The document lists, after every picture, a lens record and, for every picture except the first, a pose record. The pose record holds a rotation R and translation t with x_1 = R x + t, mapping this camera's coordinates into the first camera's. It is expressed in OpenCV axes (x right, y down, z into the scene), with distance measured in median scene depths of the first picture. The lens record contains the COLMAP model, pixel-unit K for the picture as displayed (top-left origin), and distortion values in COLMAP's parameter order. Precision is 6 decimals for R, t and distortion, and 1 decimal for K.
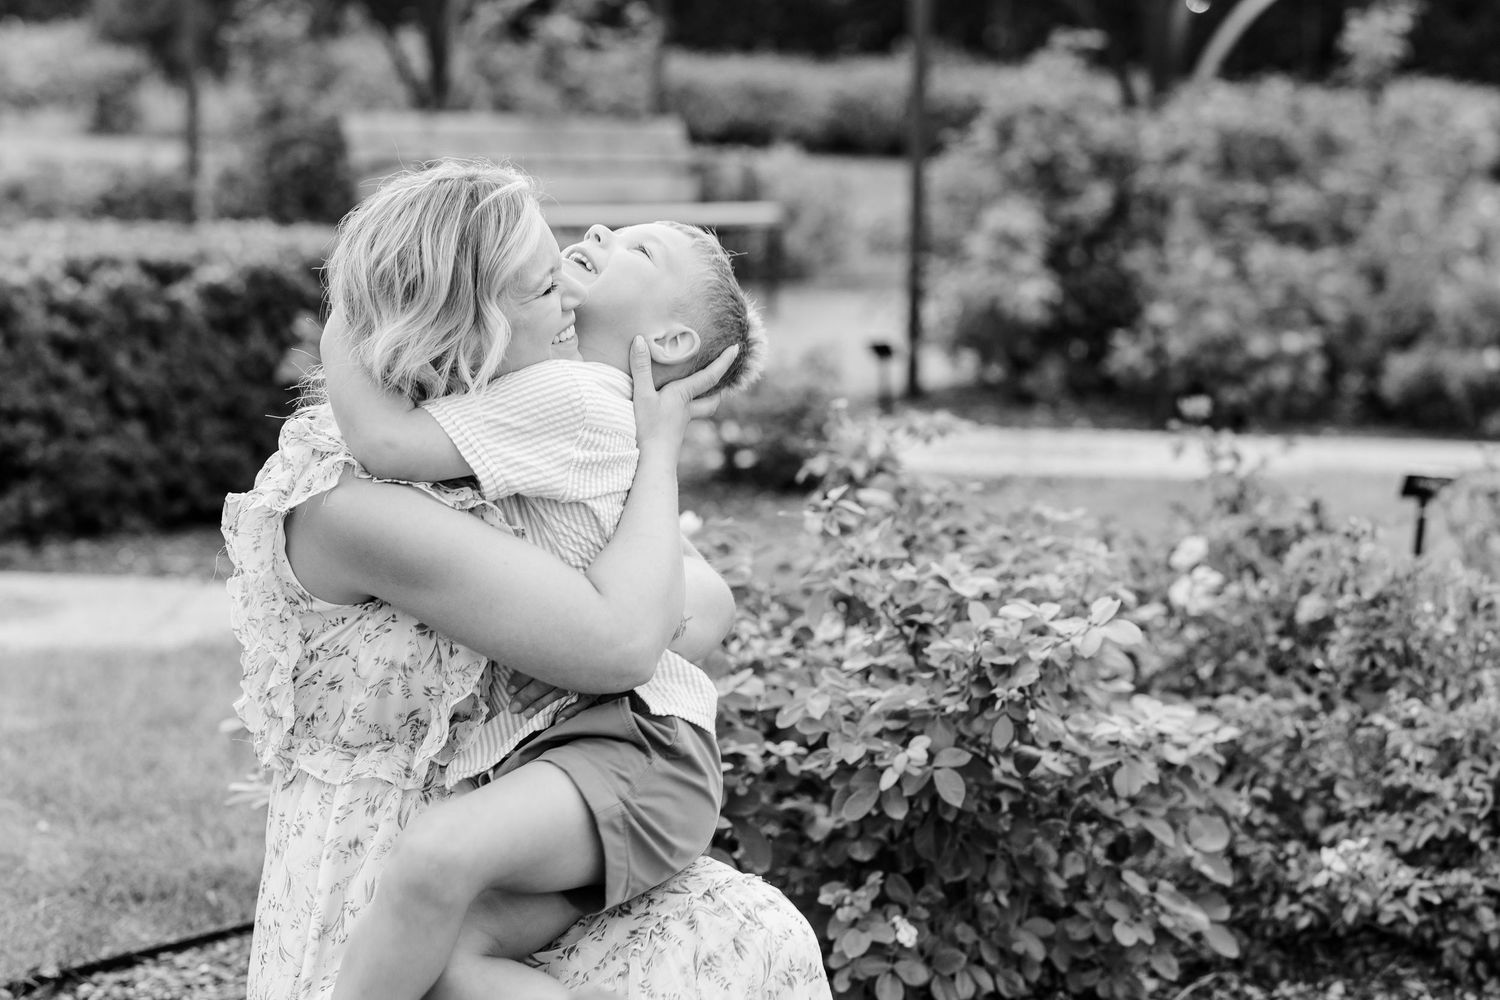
lens RADIAL K [[3884.1, 0, 717.5], [0, 3884.1, 500.5], [0, 0, 1]] dist [0.006866, -0.373049]
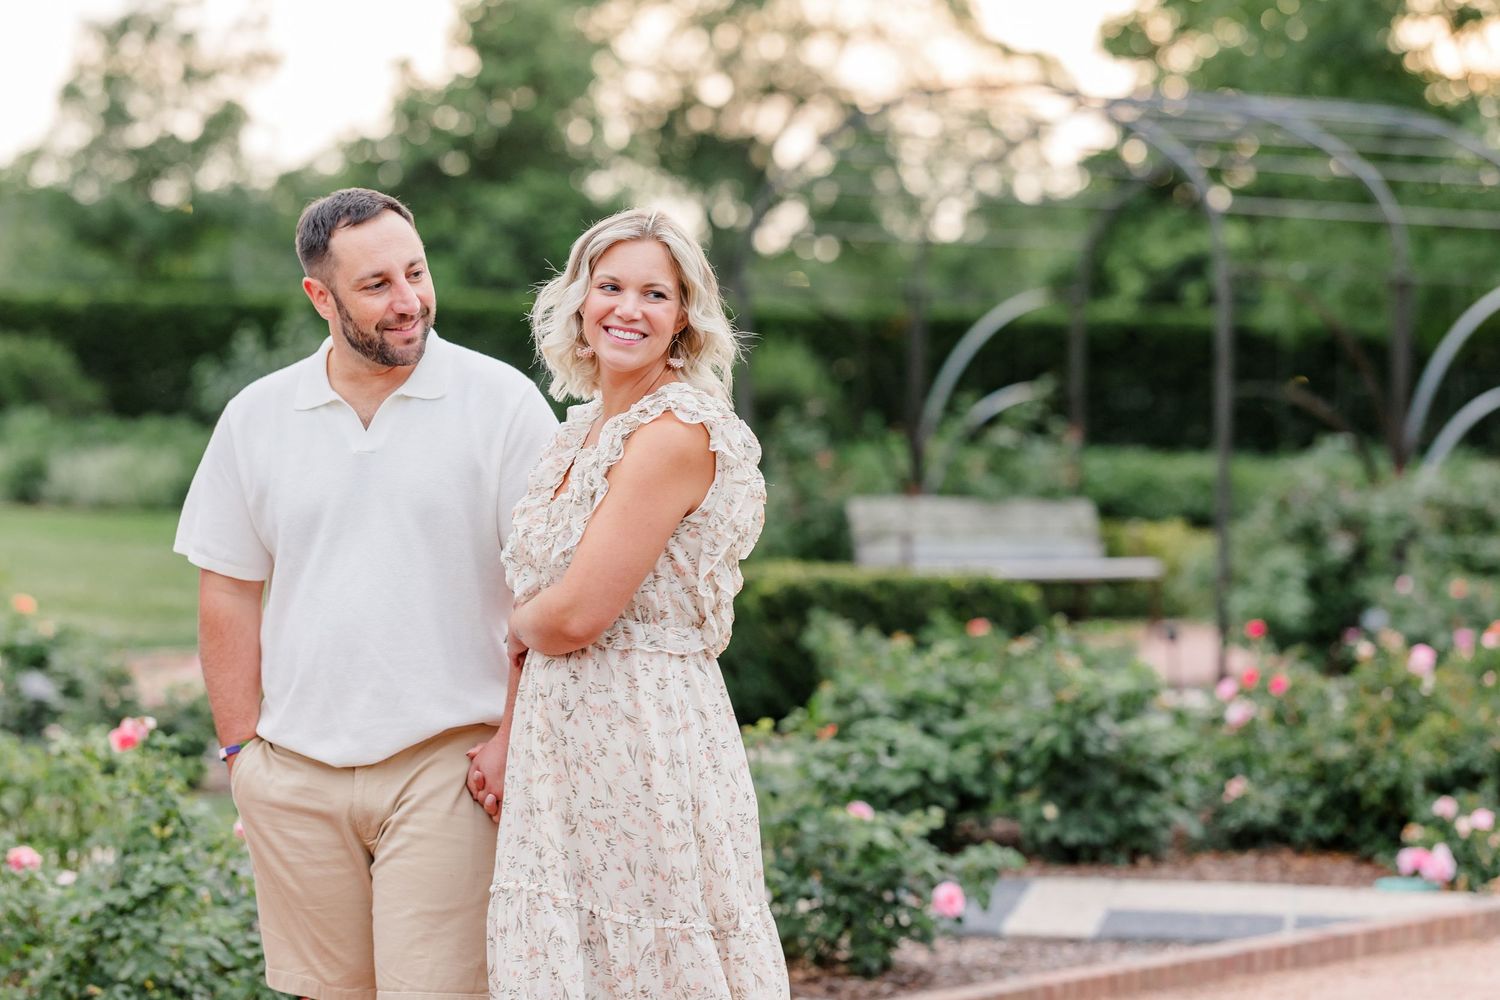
lens RADIAL K [[3884.1, 0, 717.5], [0, 3884.1, 500.5], [0, 0, 1]] dist [0.006866, -0.373049]
pose [[0.990743, -0.011486, -0.135264, 0.086227], [-0.002357, 0.994809, -0.101736, 0.082006], [0.135730, 0.101113, 0.985573, -0.734644]]
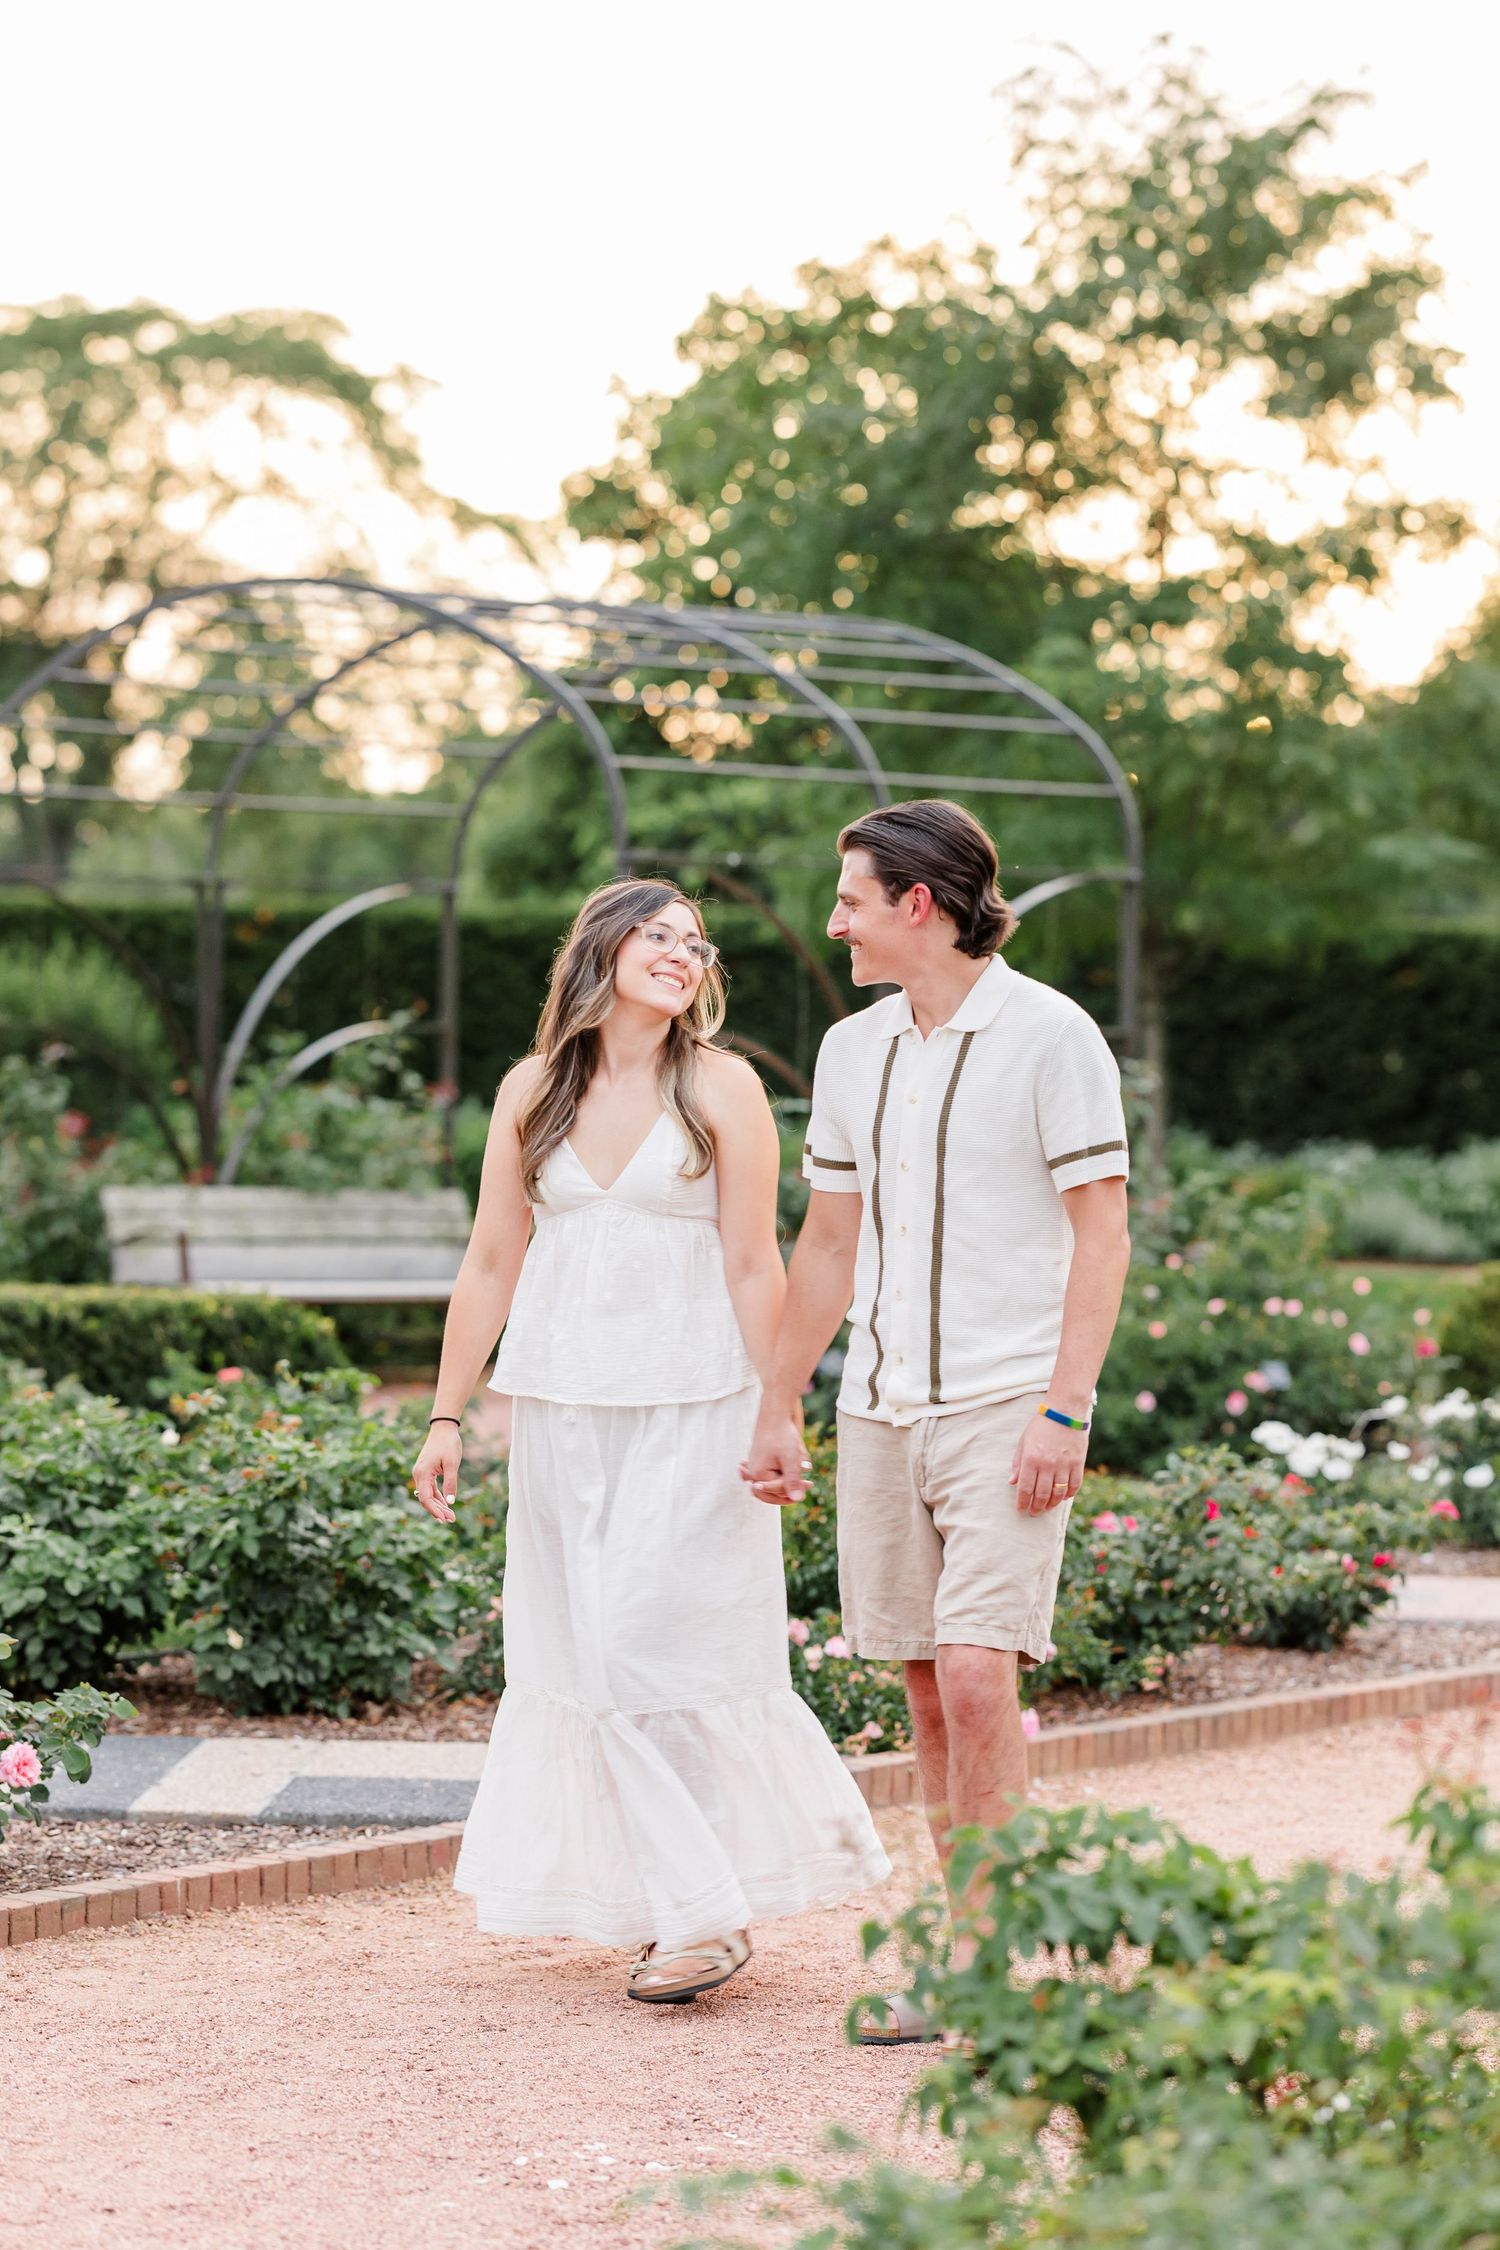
lens RADIAL K [[5826.2, 0, 751.6], [0, 5826.2, 1041.6], [0, 0, 1]] dist [0.006866, -0.373049]
pose [[0.999802, -0.009083, -0.017713, 0.160760], [0.006786, 0.992045, -0.125697, 0.085983], [0.018714, 0.125552, 0.991911, -0.788038]]
